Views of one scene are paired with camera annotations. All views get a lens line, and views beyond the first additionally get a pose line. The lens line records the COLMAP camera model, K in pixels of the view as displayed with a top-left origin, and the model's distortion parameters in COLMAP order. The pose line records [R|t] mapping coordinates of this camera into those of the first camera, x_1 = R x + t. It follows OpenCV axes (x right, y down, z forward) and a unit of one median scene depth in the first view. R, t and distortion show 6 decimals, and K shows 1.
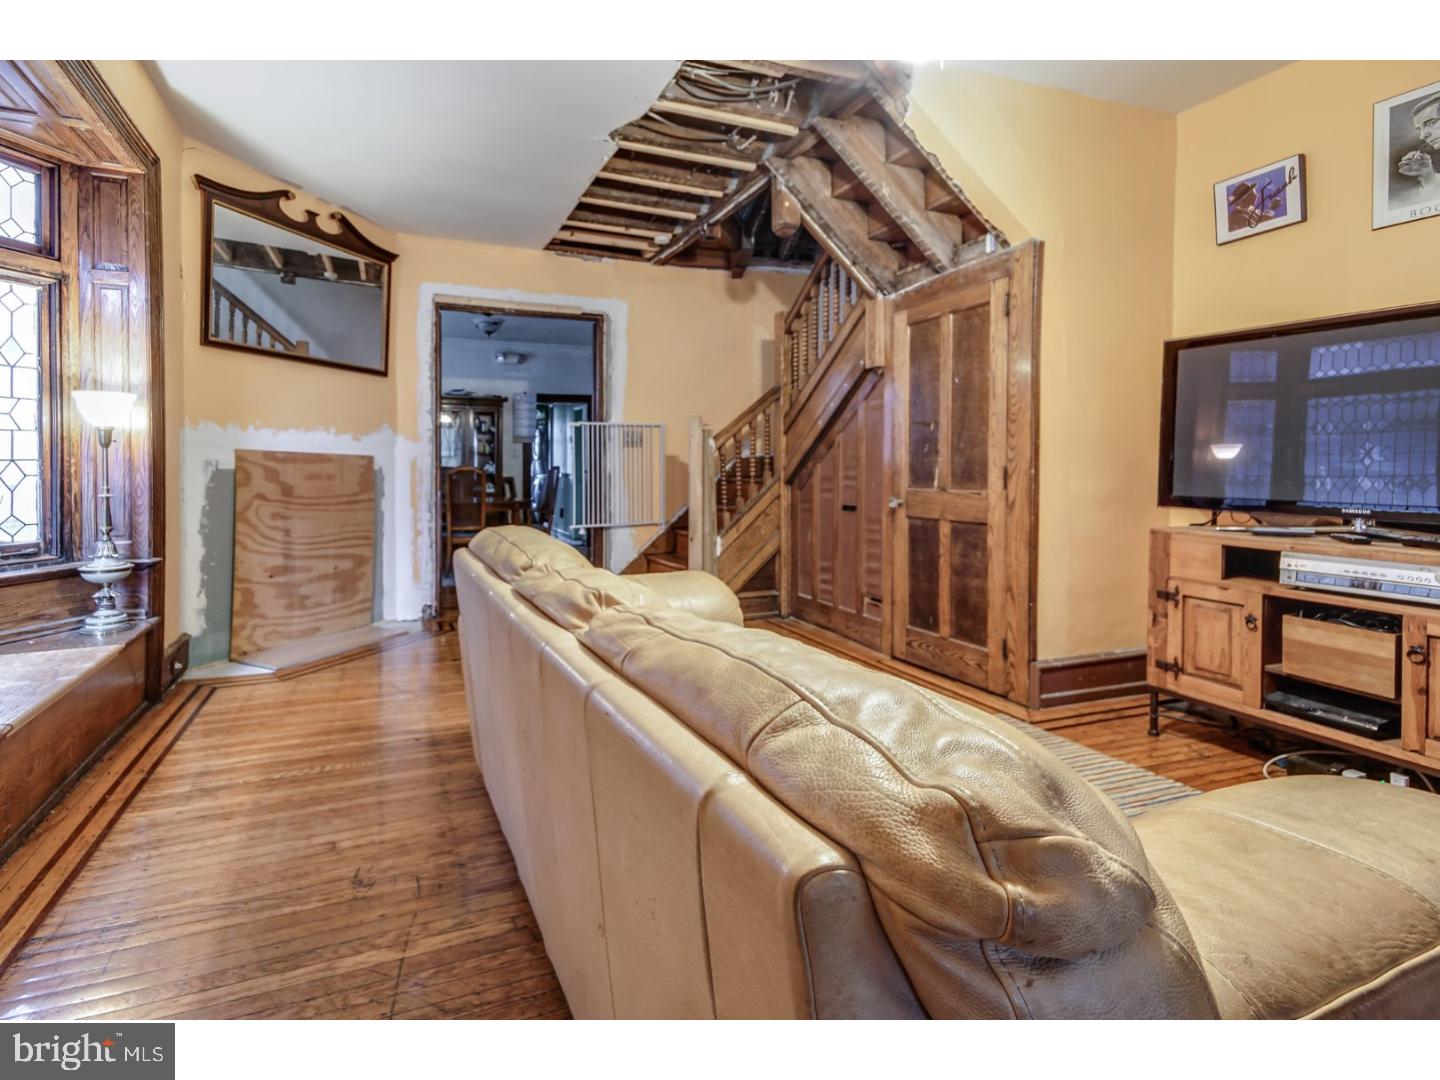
lens RADIAL K [[754.0, 0, 748.9], [0, 754.0, 472.4], [0, 0, 1]] dist [0.037529, 0.000759]
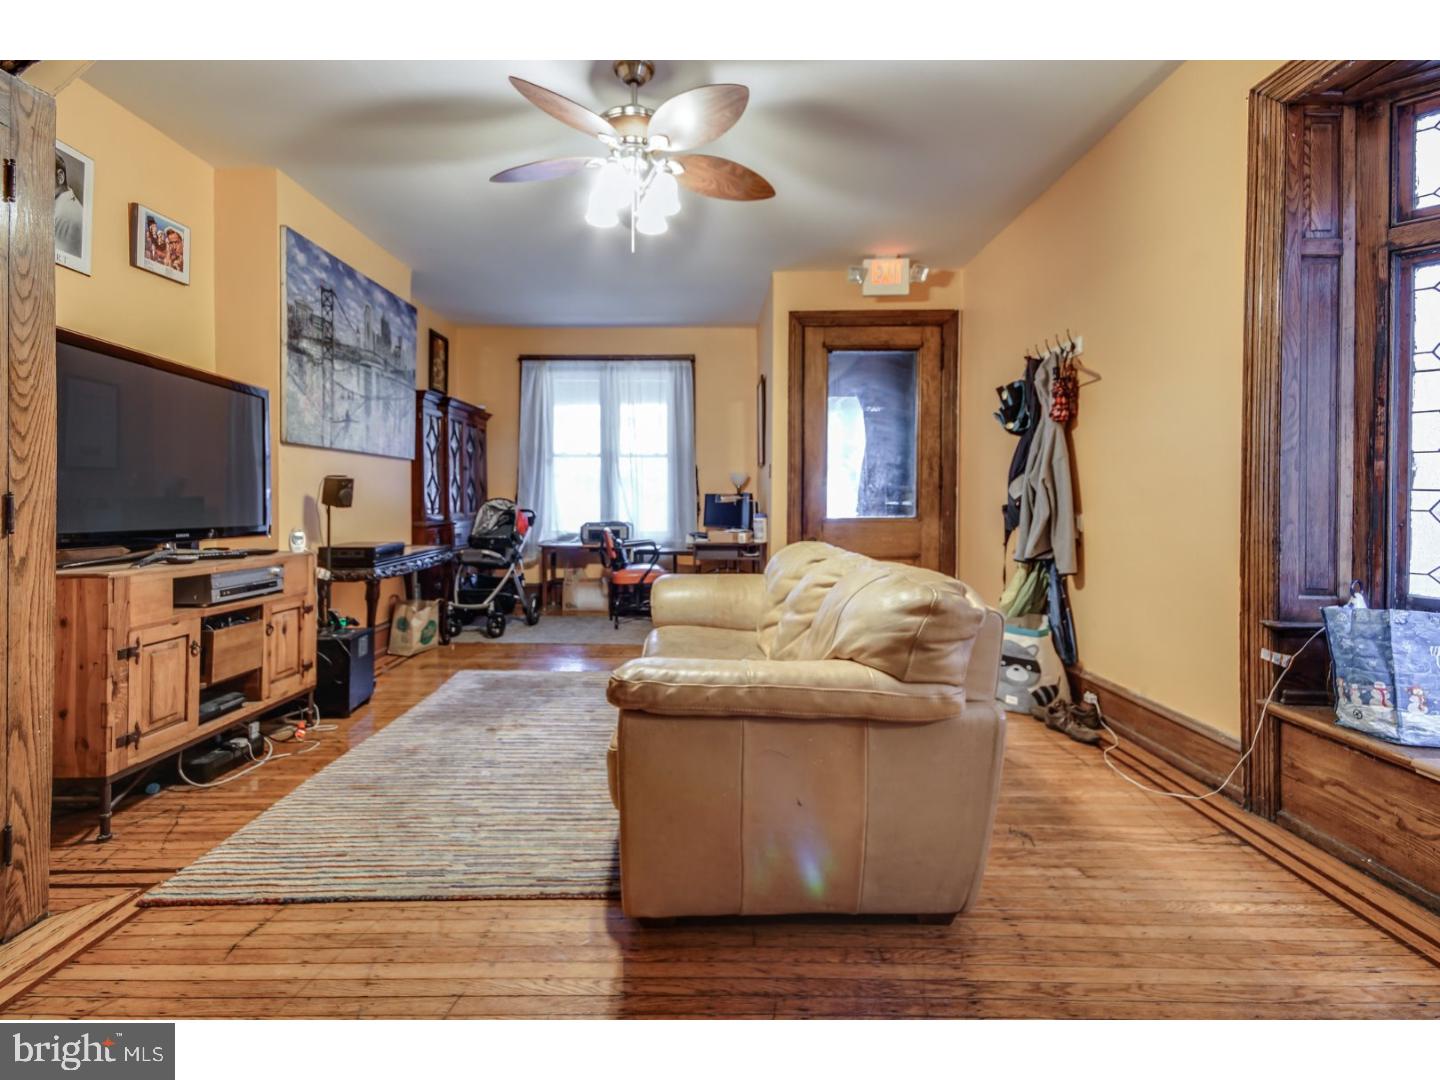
lens RADIAL K [[699.9, 0, 721.3], [0, 699.9, 502.0], [0, 0, 1]] dist [0.032559, 0.000397]
pose [[-0.894345, -0.001752, 0.447375, -0.277284], [0.001172, 0.999980, 0.006261, -0.003512], [-0.447376, 0.006124, -0.894325, 1.064581]]
